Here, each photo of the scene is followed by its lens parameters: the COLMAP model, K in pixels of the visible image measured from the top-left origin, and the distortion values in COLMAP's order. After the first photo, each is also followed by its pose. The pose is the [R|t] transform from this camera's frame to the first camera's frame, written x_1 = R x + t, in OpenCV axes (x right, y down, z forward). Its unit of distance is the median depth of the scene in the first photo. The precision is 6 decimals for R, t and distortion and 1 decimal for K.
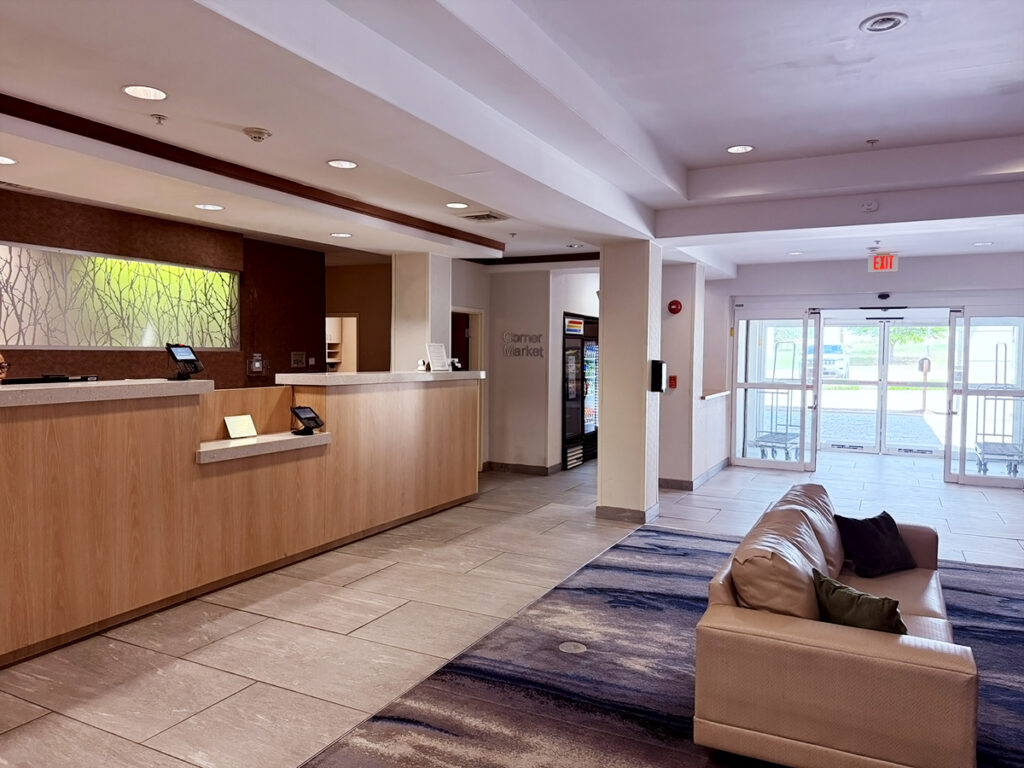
lens RADIAL K [[721.6, 0, 512.3], [0, 721.6, 383.3], [0, 0, 1]] dist [0.004292, 0.000540]
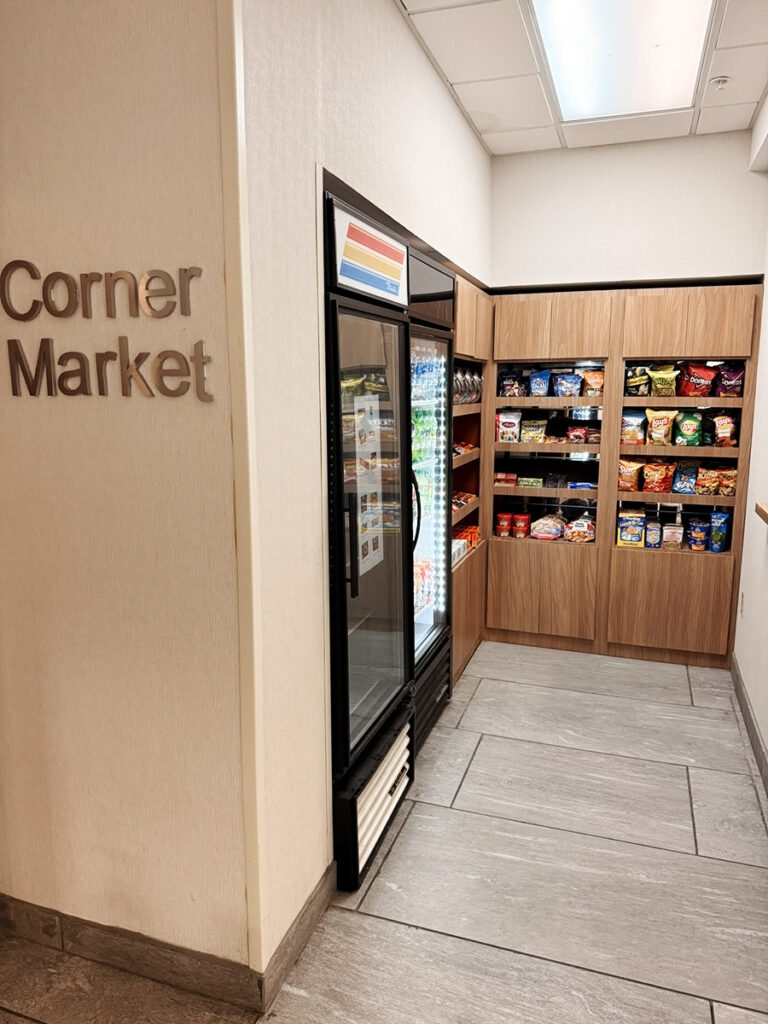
lens RADIAL K [[721.6, 0, 384.7], [0, 721.6, 512.0], [0, 0, 1]] dist [0.004292, 0.000540]
pose [[0.990493, -0.031429, 0.133922, 0.057243], [0.014112, 0.991629, 0.128343, -0.030498], [-0.136834, -0.125233, 0.982646, 0.785528]]
